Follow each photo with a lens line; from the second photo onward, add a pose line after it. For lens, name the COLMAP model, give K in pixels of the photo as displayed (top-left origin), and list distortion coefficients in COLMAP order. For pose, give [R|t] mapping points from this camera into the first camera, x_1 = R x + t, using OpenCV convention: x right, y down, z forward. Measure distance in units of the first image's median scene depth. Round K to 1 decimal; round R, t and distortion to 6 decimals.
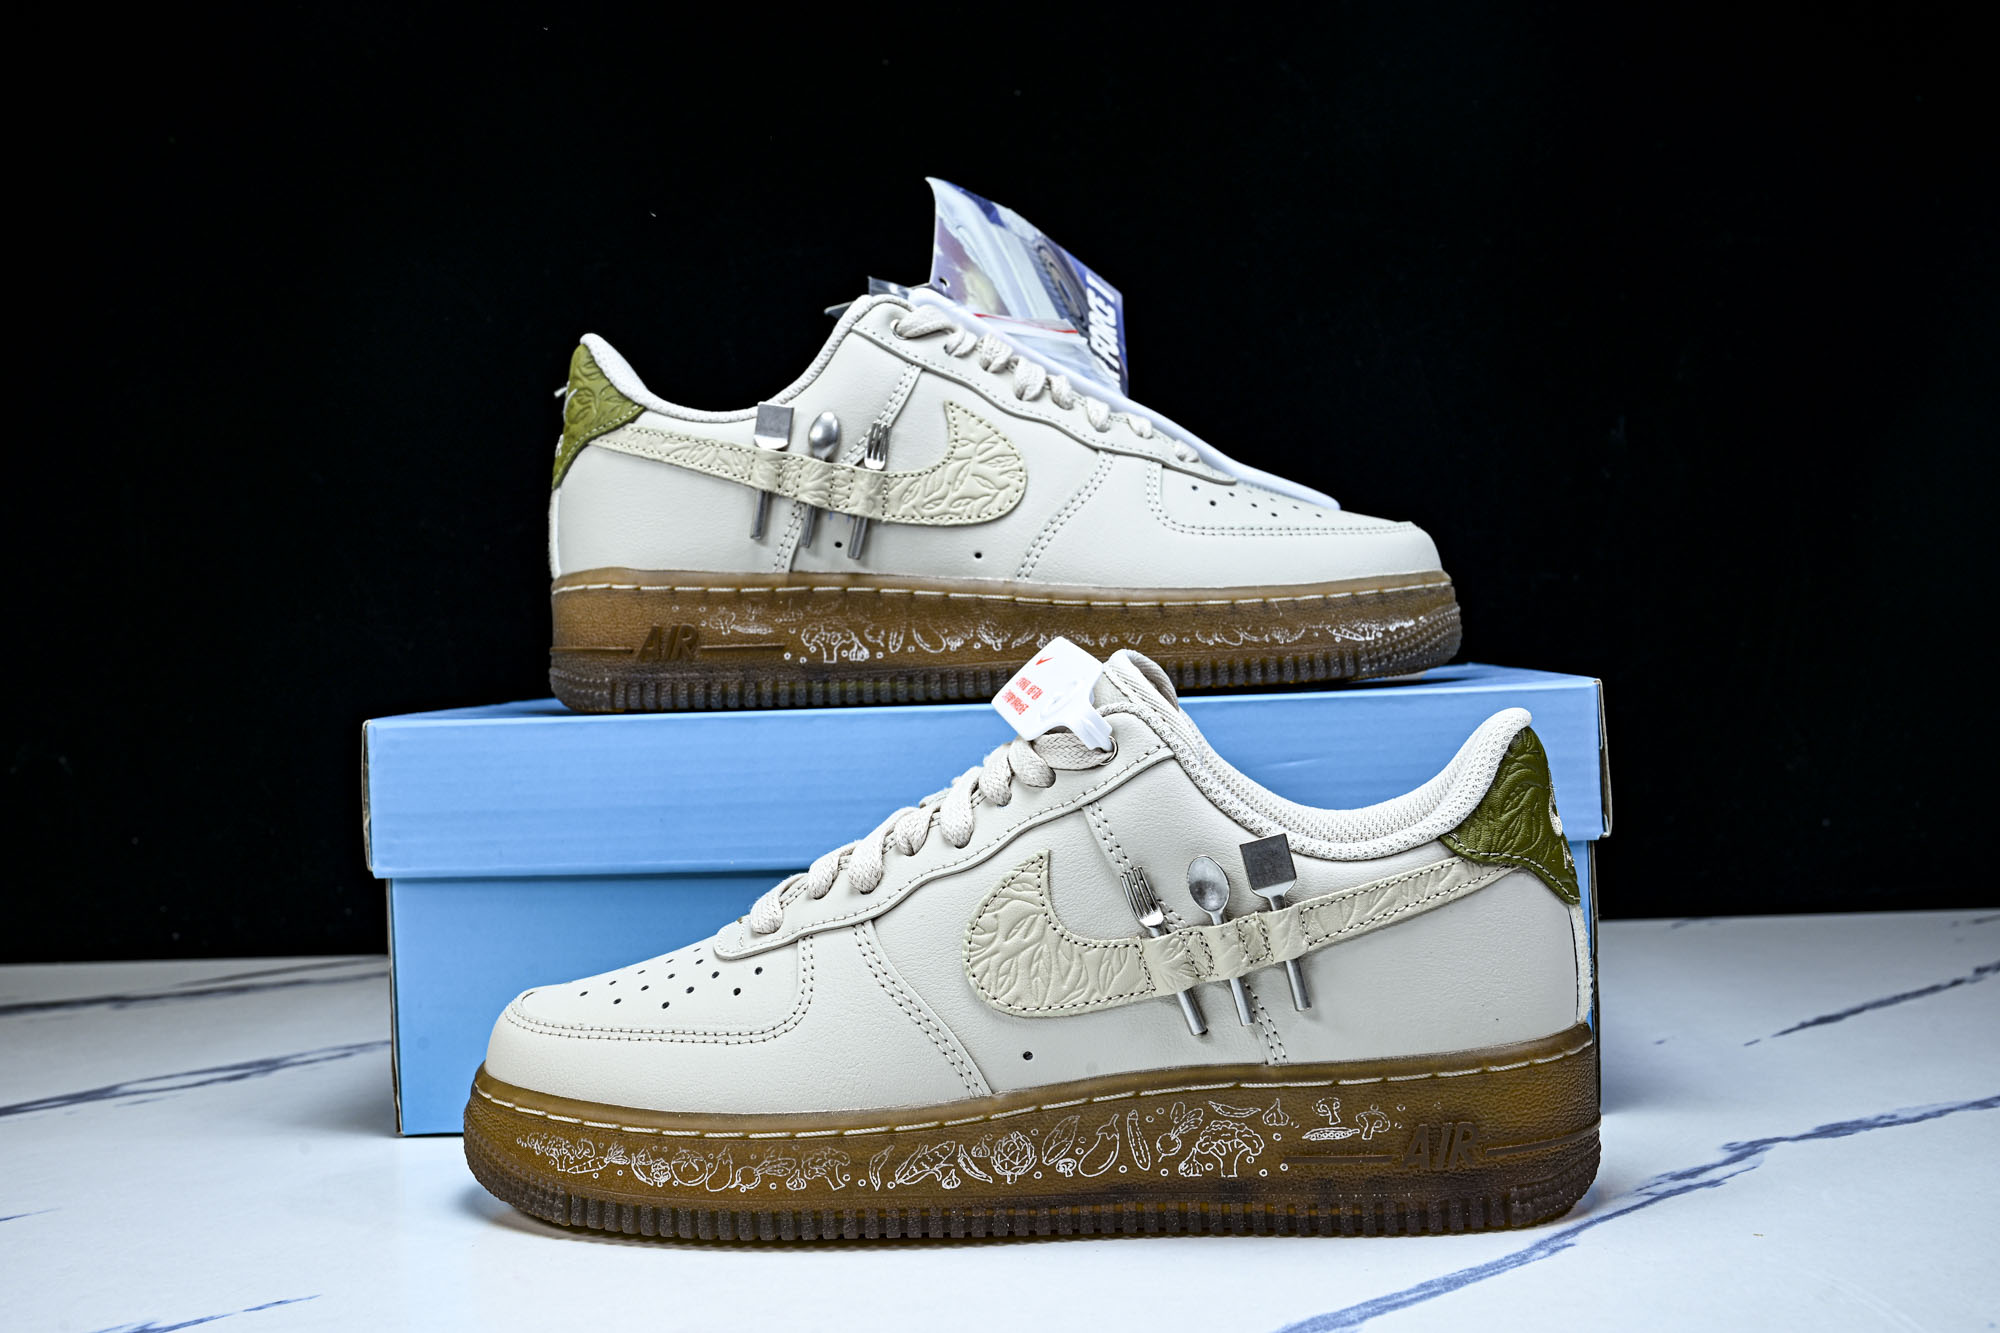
lens RADIAL K [[2147.3, 0, 1000.0], [0, 2147.3, 666.5], [0, 0, 1]] dist [0.022463, 0.001560]
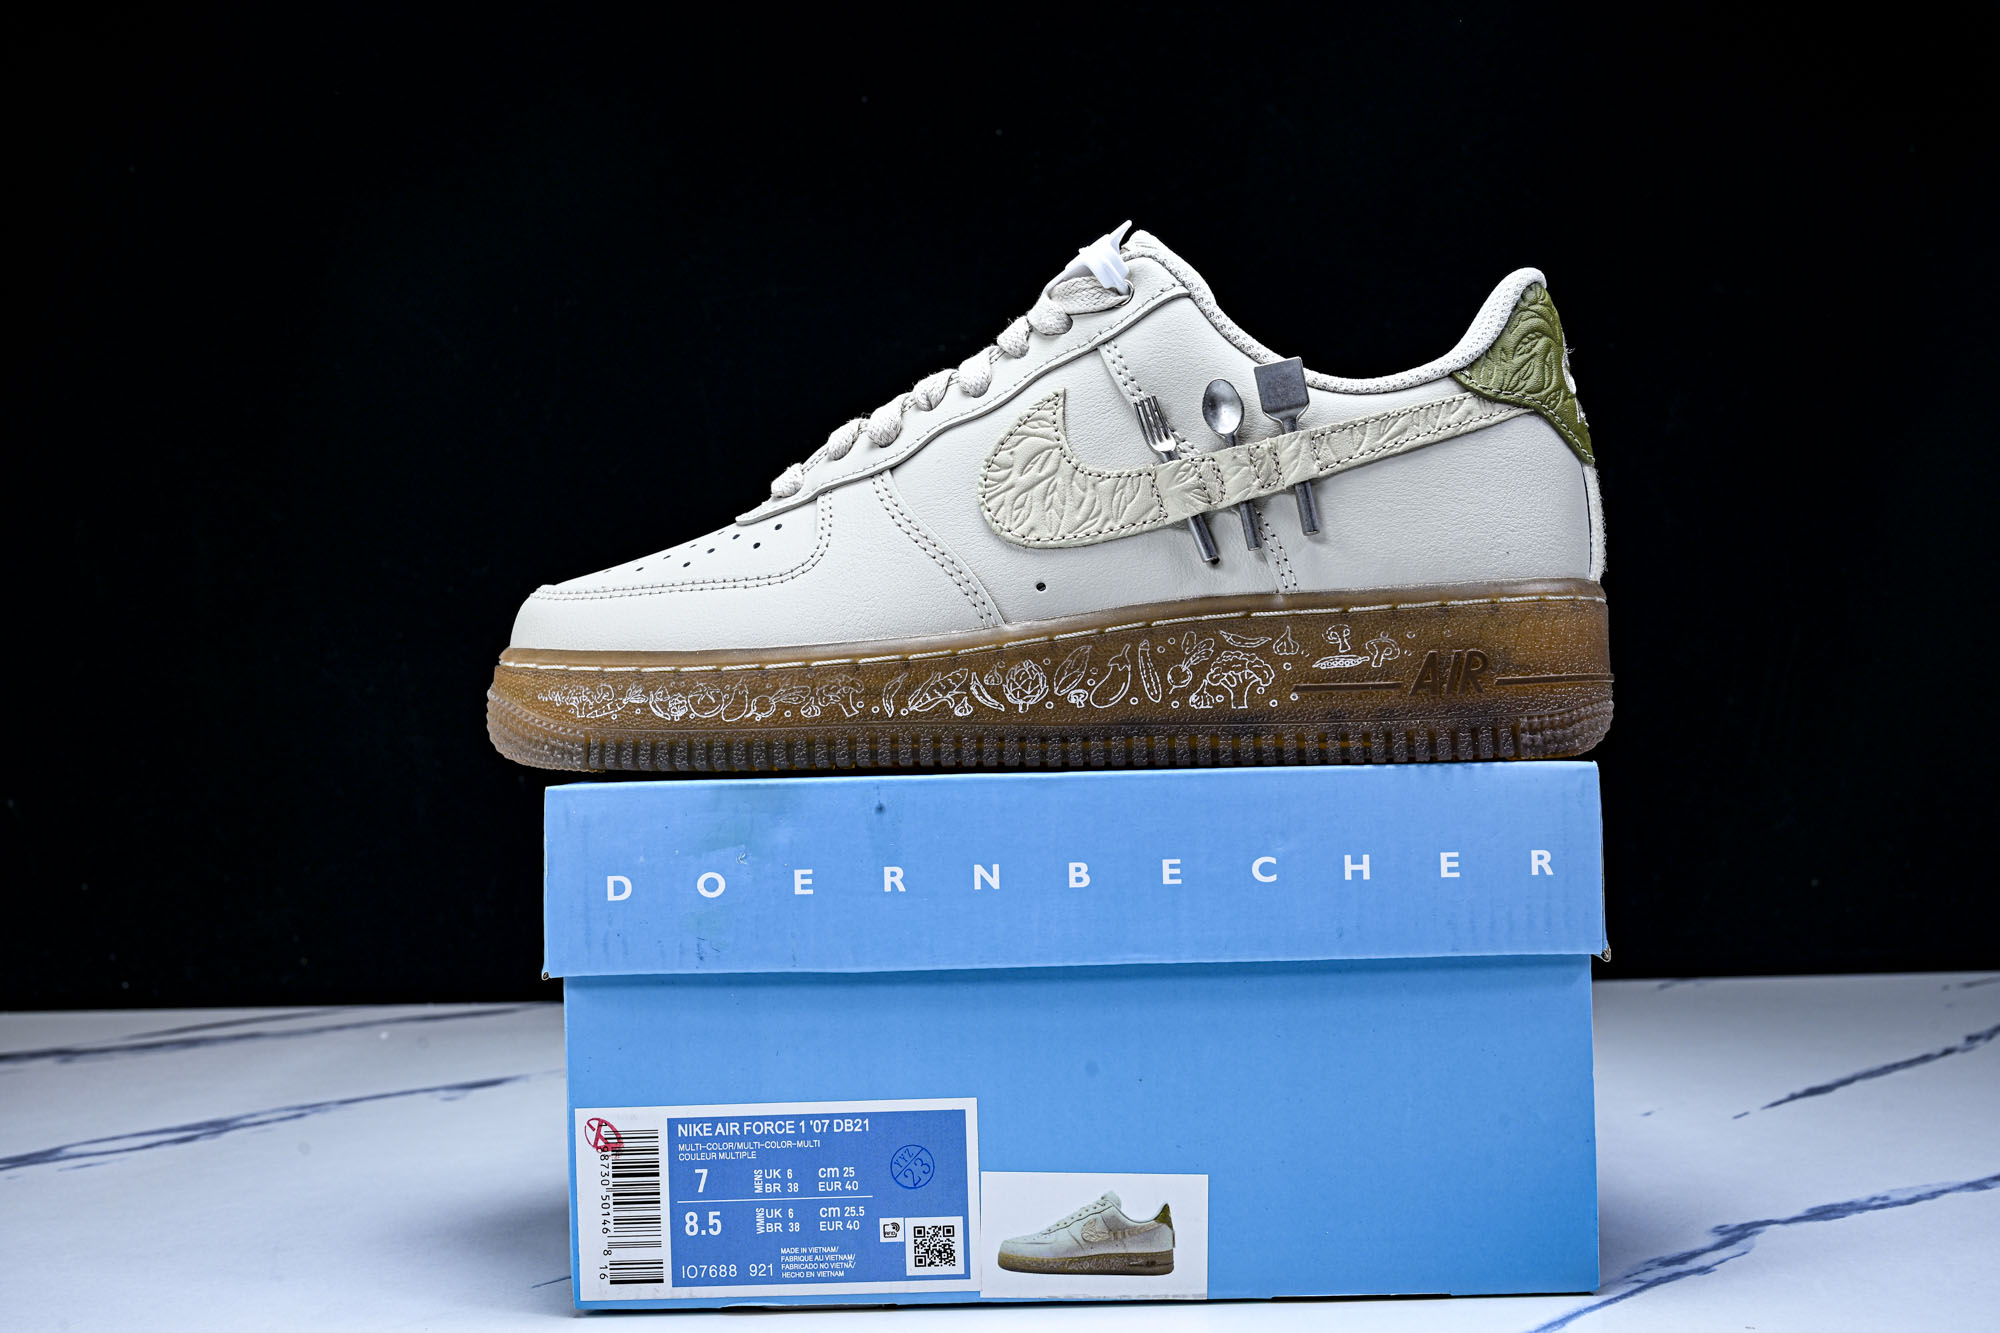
lens RADIAL K [[2147.3, 0, 1000.0], [0, 2147.3, 666.5], [0, 0, 1]] dist [0.022463, 0.001560]
pose [[0.999623, 0.011971, -0.024723, 0.019082], [-0.012973, 0.999084, -0.040774, 0.260149], [0.024212, 0.041079, 0.998863, -0.008098]]
